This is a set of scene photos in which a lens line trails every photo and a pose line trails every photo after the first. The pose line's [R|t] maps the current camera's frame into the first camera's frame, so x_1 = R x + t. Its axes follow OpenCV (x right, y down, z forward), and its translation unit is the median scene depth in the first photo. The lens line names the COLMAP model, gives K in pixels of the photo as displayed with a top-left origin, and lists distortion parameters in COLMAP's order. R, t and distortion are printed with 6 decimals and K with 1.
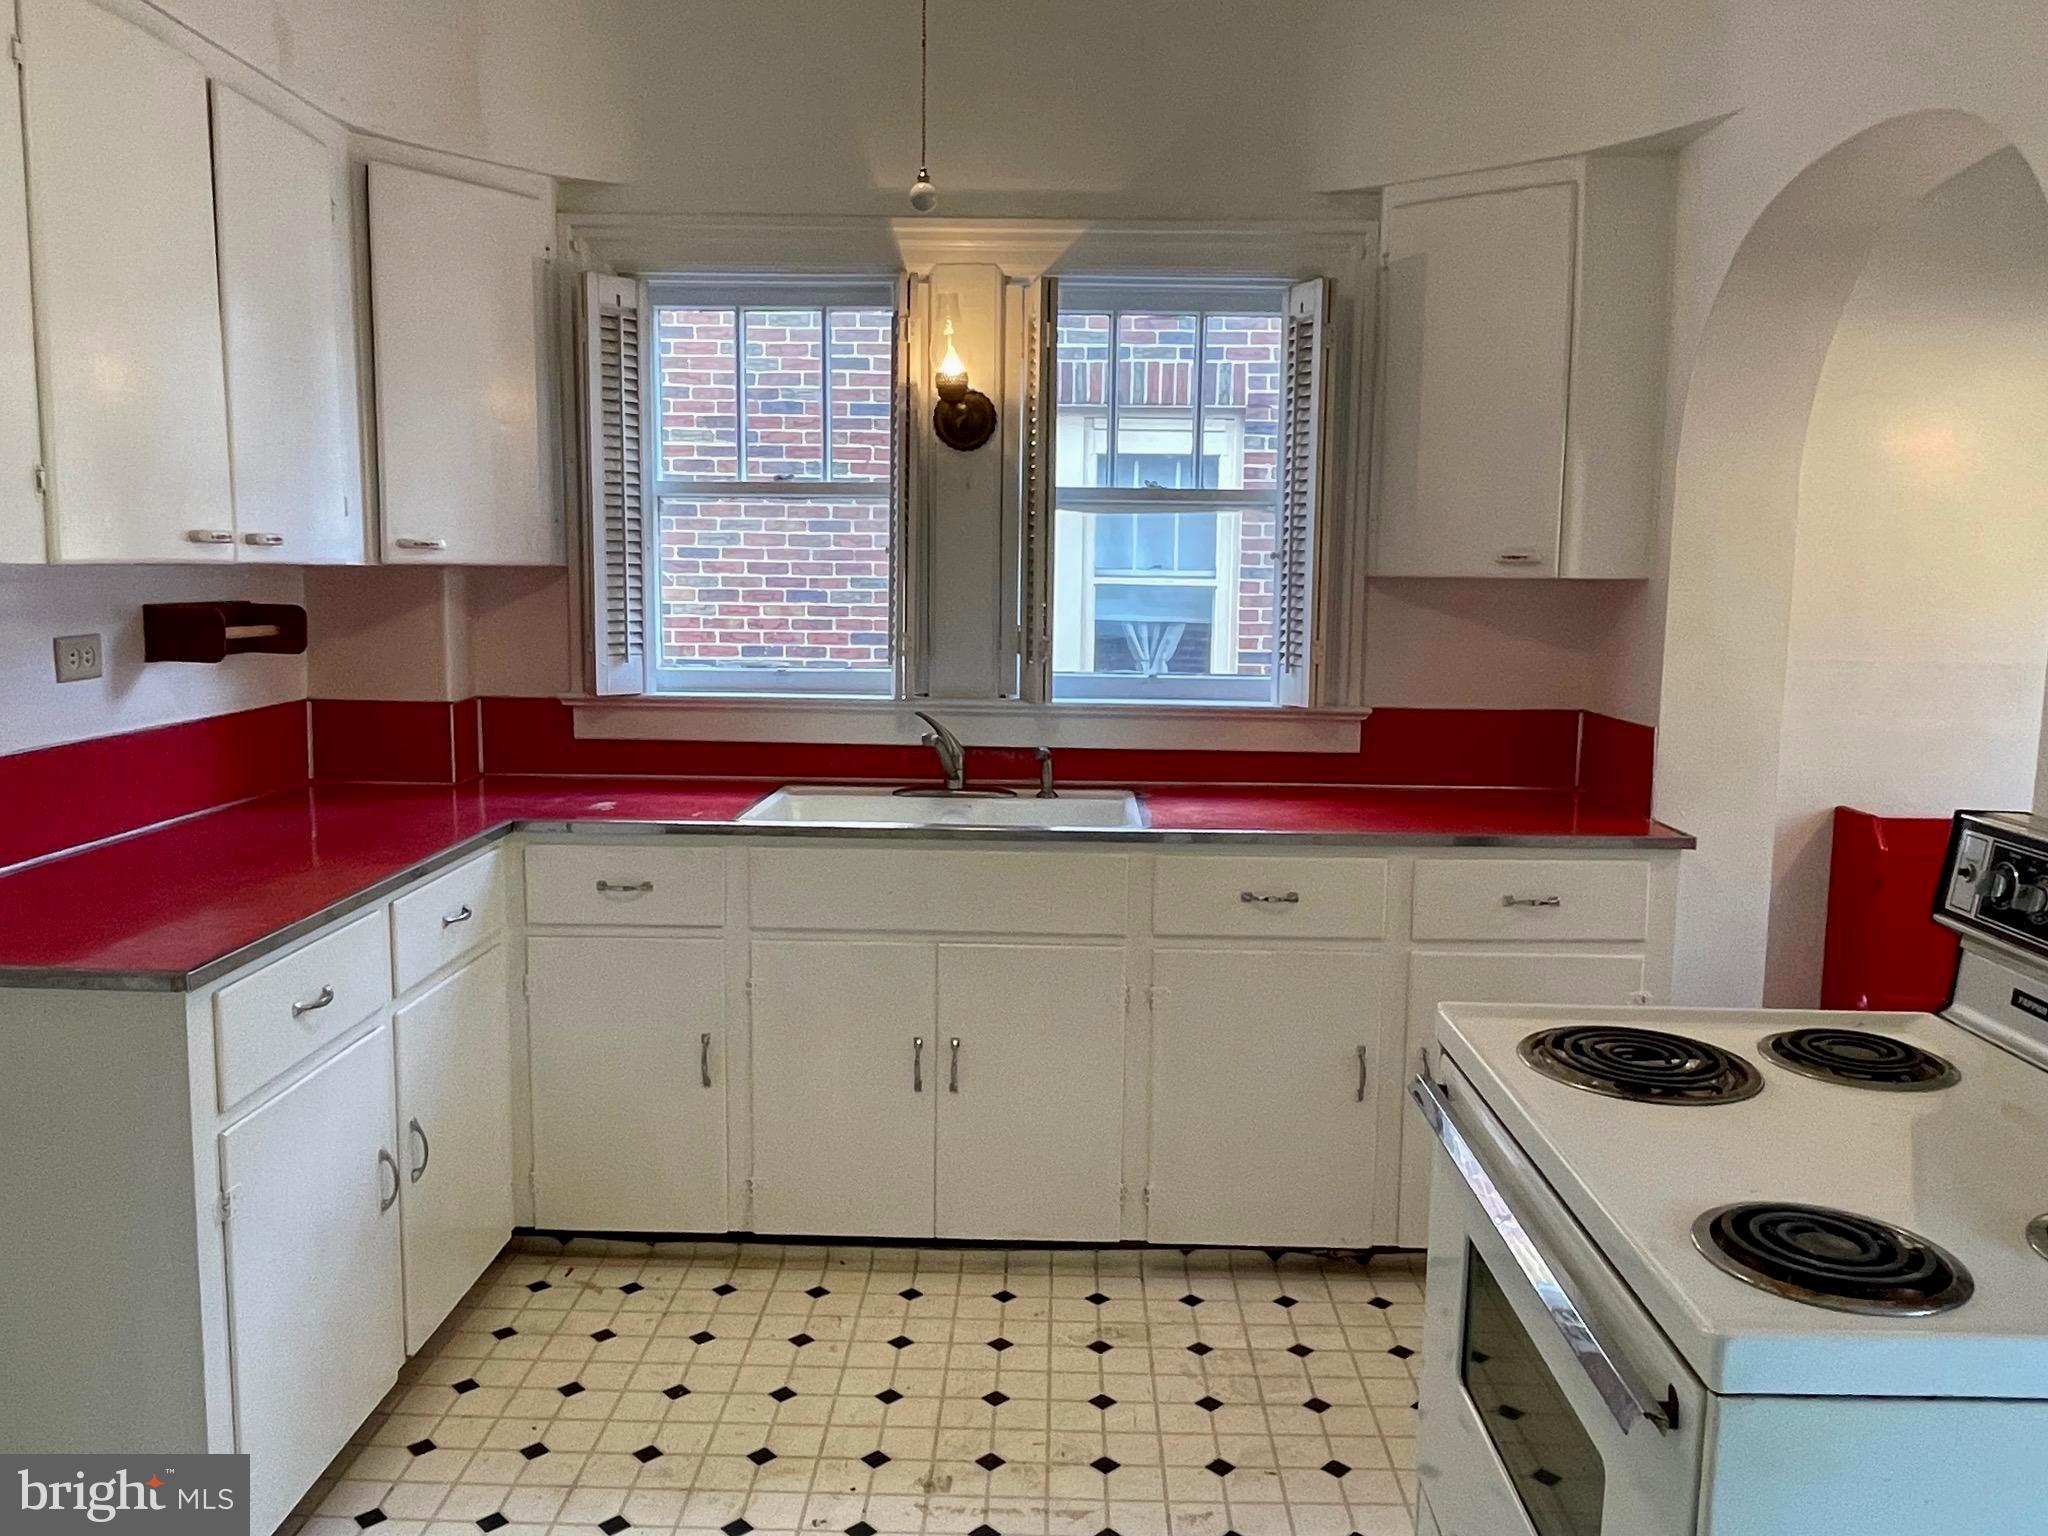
lens RADIAL K [[1506.6, 0, 1028.0], [0, 1506.6, 761.1], [0, 0, 1]] dist [0.001445, 0.001655]
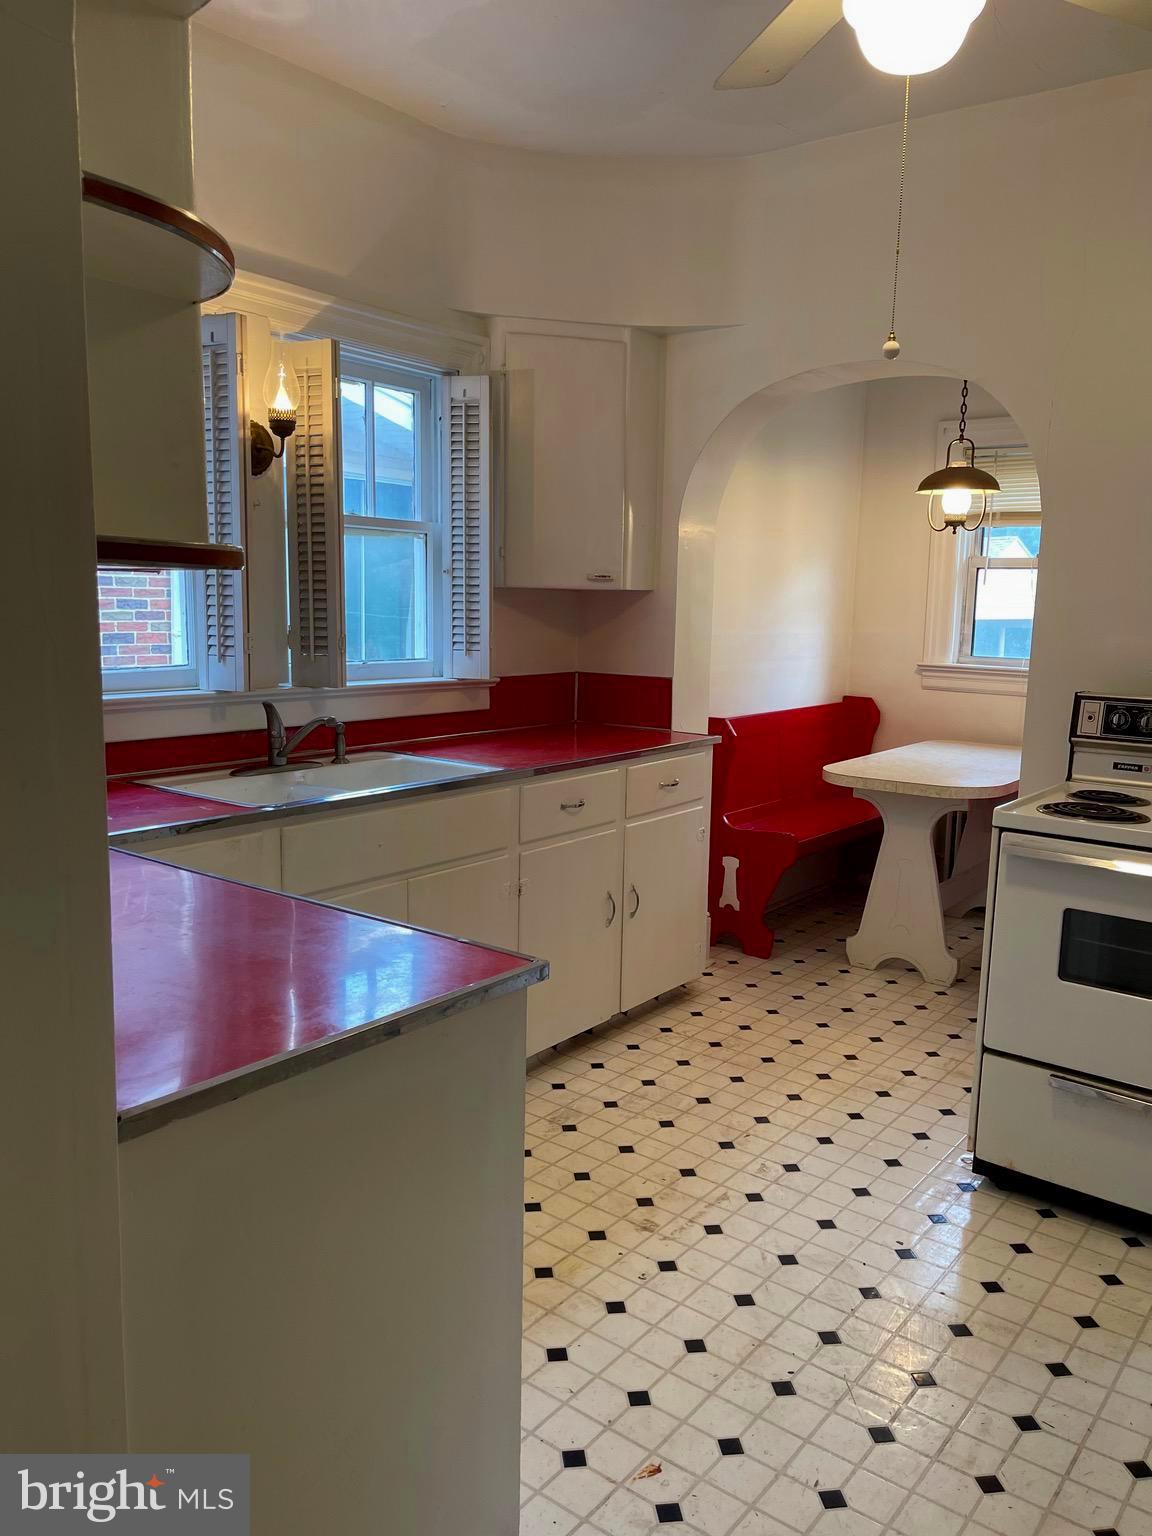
lens RADIAL K [[1161.6, 0, 574.6], [0, 1161.6, 771.9], [0, 0, 1]] dist [0.065856, -0.084680]
pose [[0.597822, -0.119725, 0.792638, -0.662775], [0.088787, 0.992590, 0.082962, -0.032455], [-0.796696, 0.020780, 0.604022, 0.267830]]
